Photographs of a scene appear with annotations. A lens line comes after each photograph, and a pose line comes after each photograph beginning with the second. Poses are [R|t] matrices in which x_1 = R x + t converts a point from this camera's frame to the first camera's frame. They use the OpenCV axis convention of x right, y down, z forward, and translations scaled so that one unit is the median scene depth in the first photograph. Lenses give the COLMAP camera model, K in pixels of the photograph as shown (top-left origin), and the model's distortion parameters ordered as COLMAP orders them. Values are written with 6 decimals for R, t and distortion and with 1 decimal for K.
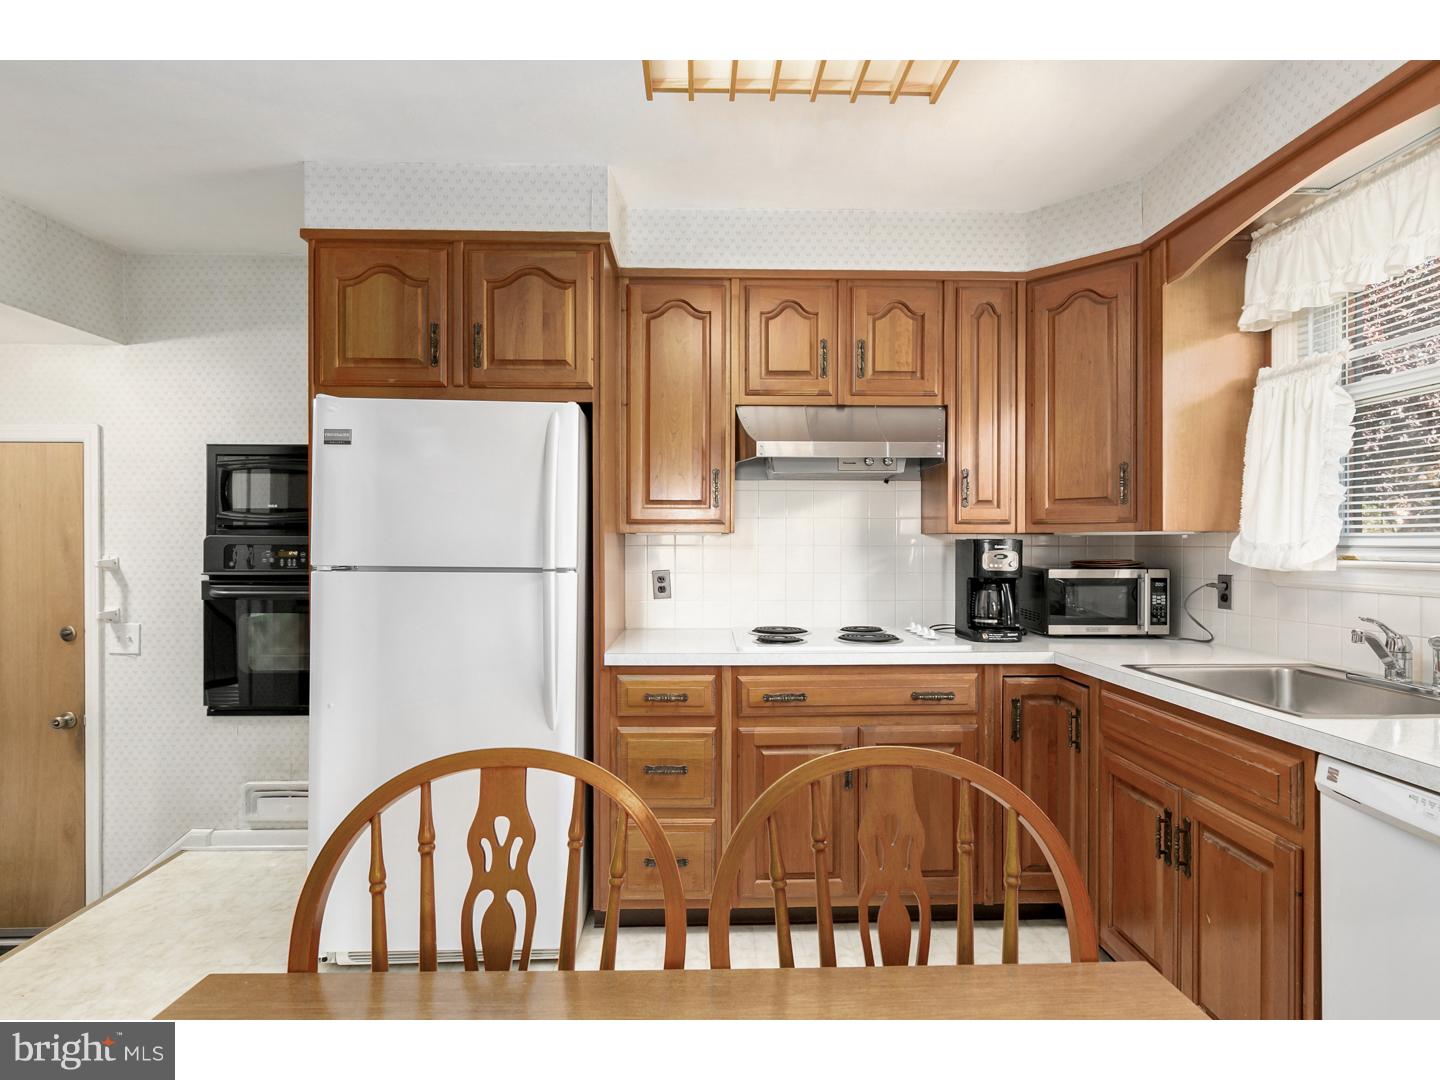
lens RADIAL K [[722.7, 0, 720.0], [0, 722.7, 540.0], [0, 0, 1]] dist [-0.002106, -0.000360]
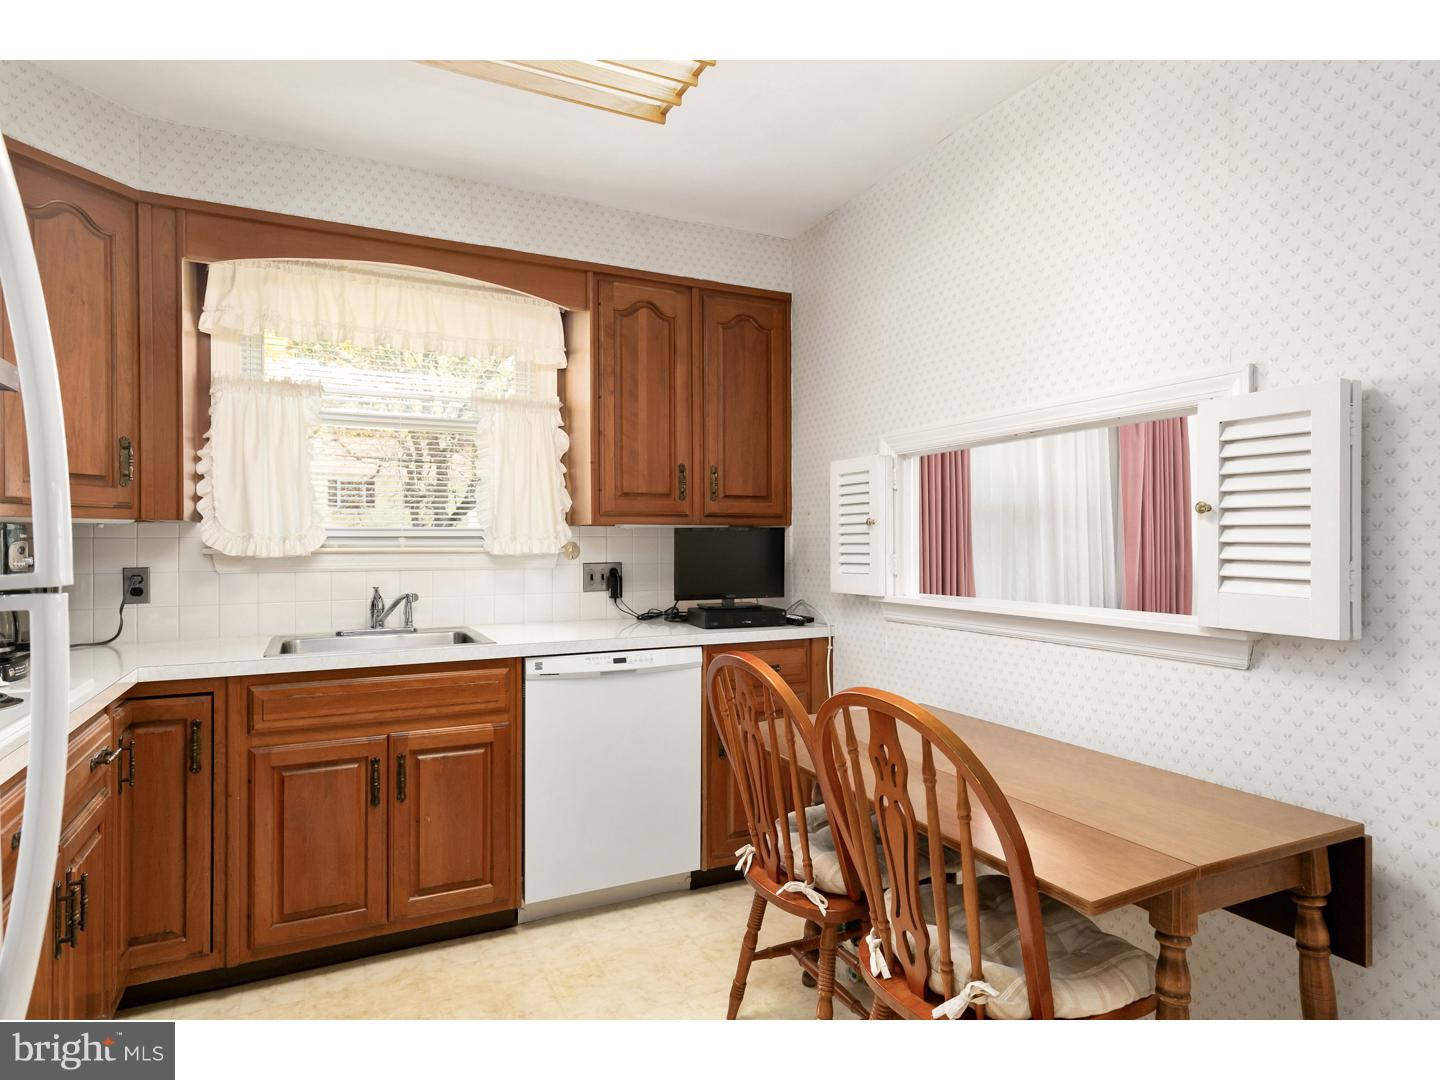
lens RADIAL K [[816.1, 0, 720.0], [0, 816.1, 540.0], [0, 0, 1]] dist [0.003001, -0.000488]
pose [[-0.417287, 0.004812, 0.908762, -0.619902], [-0.001727, 0.999980, -0.006089, 0.017787], [-0.908773, -0.004110, -0.417270, 0.784463]]
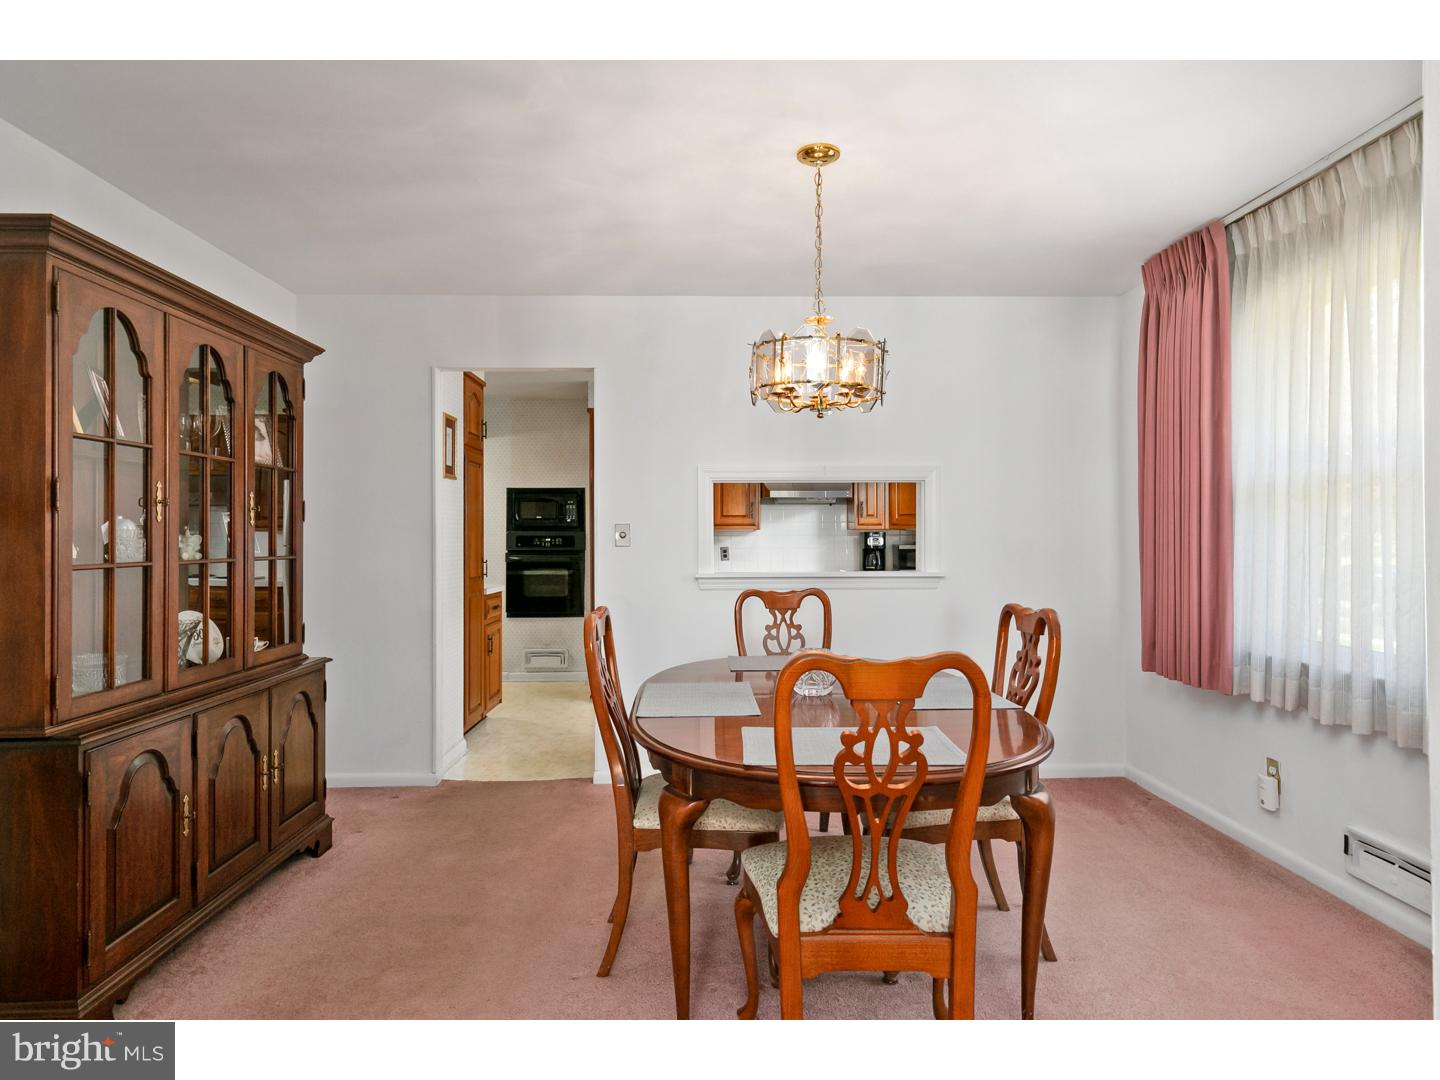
lens RADIAL K [[816.1, 0, 720.0], [0, 816.1, 540.0], [0, 0, 1]] dist [0.003001, -0.000488]
pose [[0.999996, -0.002449, 0.001588, -0.122929], [0.002437, 0.999969, 0.007487, 0.003906], [-0.001606, -0.007483, 0.999971, -1.748789]]
